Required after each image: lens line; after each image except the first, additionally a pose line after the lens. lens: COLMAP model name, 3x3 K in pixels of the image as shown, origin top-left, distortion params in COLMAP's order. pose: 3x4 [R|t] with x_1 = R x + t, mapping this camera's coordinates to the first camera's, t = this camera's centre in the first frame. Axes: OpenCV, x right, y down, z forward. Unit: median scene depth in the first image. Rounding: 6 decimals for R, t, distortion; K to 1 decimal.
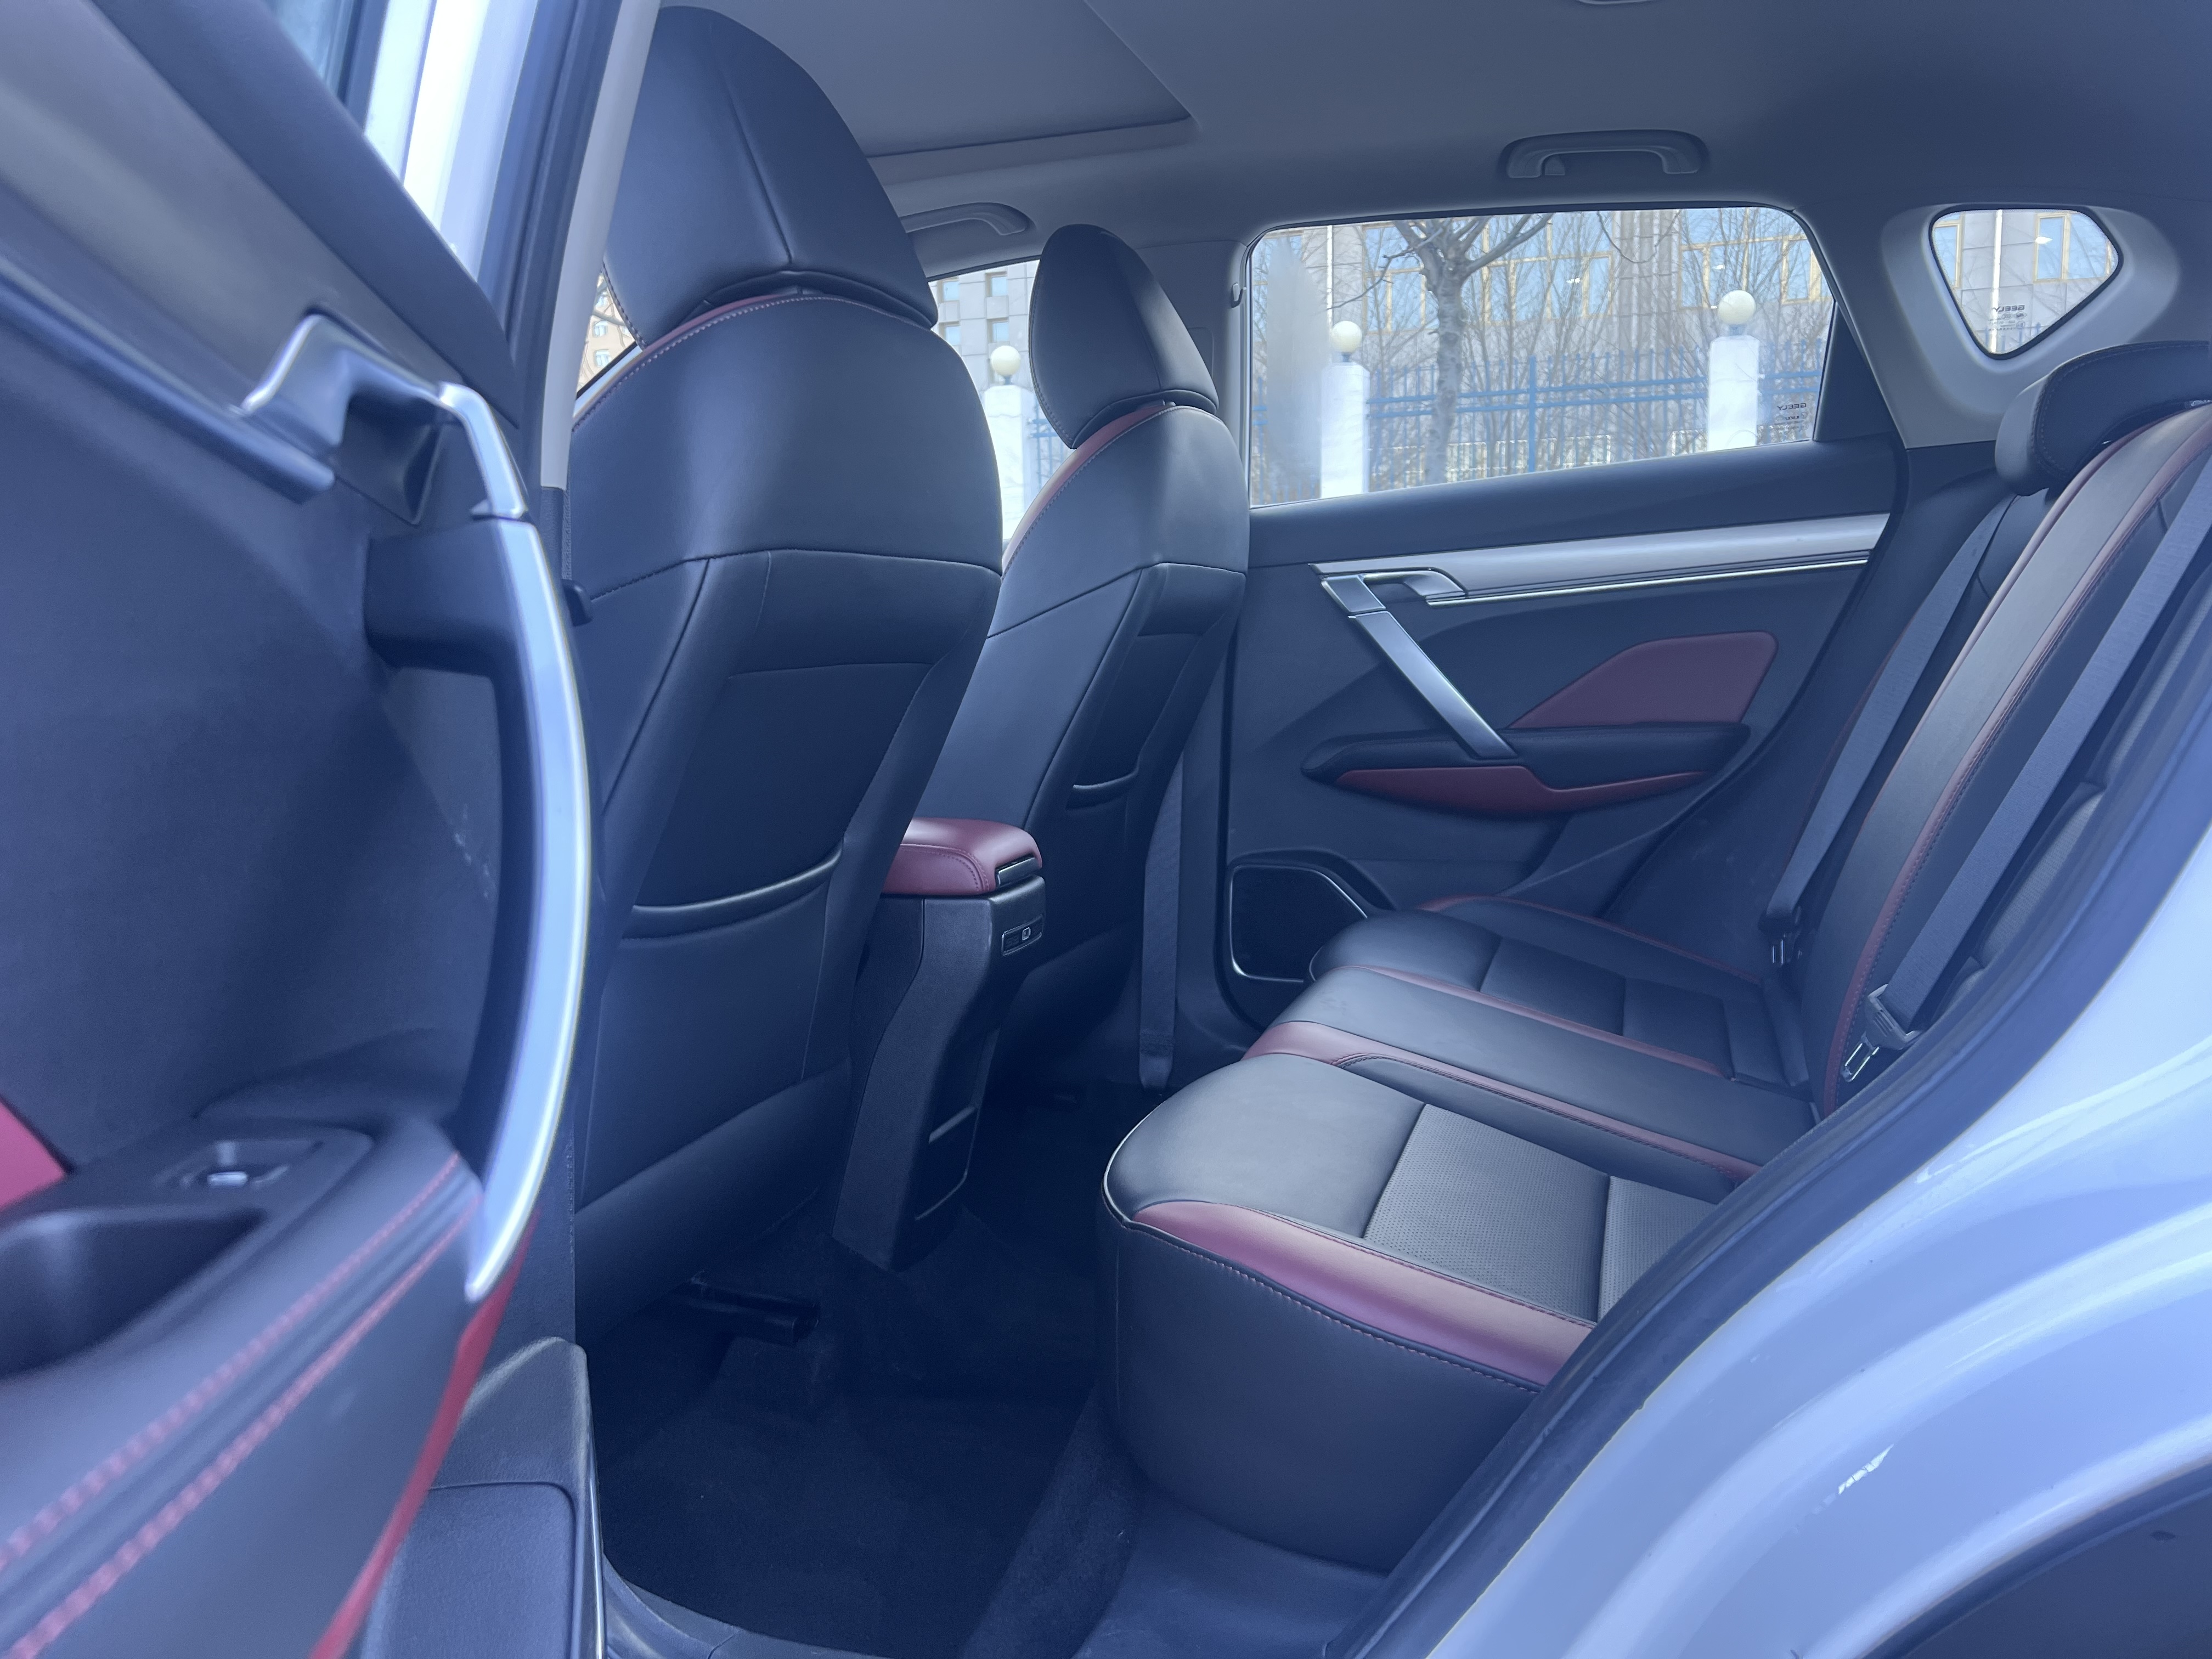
lens RADIAL K [[1671.2, 0, 1104.6], [0, 1671.2, 836.9], [0, 0, 1]] dist [0.020373, -0.011922]
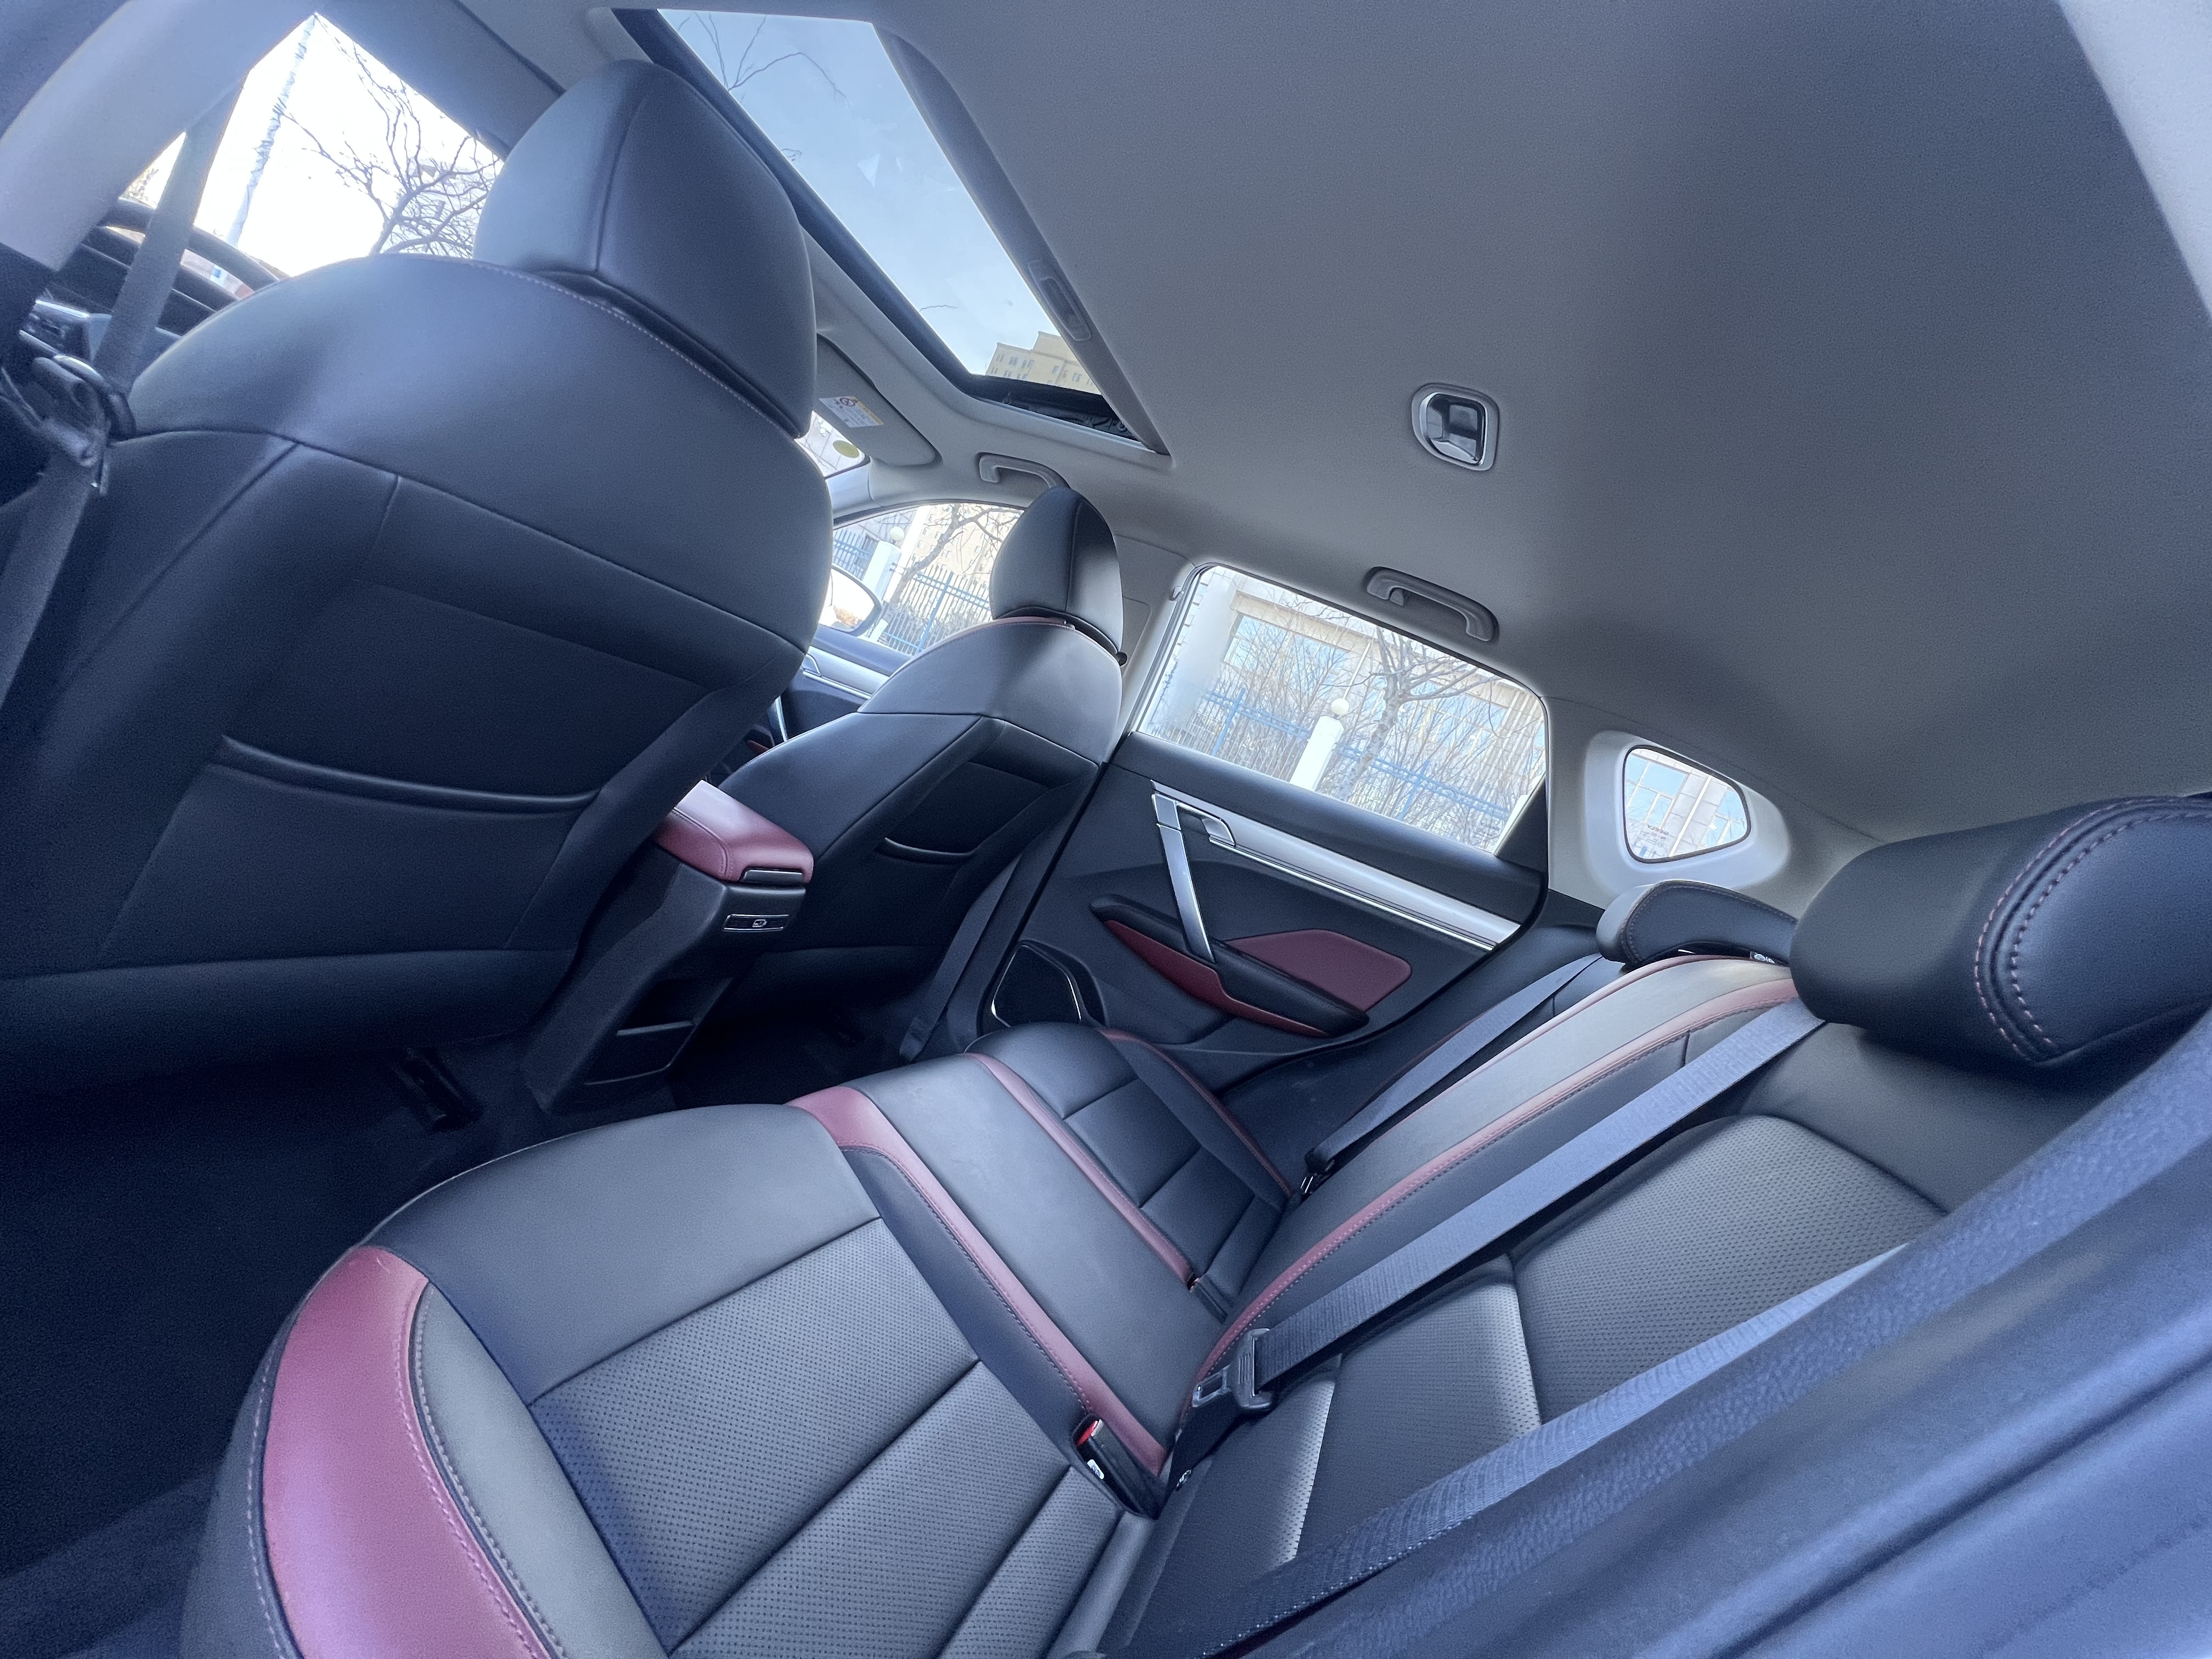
lens RADIAL K [[875.8, 0, 1111.9], [0, 875.8, 821.7], [0, 0, 1]] dist [-0.001920, -0.000448]
pose [[0.897612, 0.437193, -0.056170, 0.163723], [-0.440228, 0.895581, -0.064293, -0.072485], [0.022196, 0.082438, 0.996349, 0.258420]]
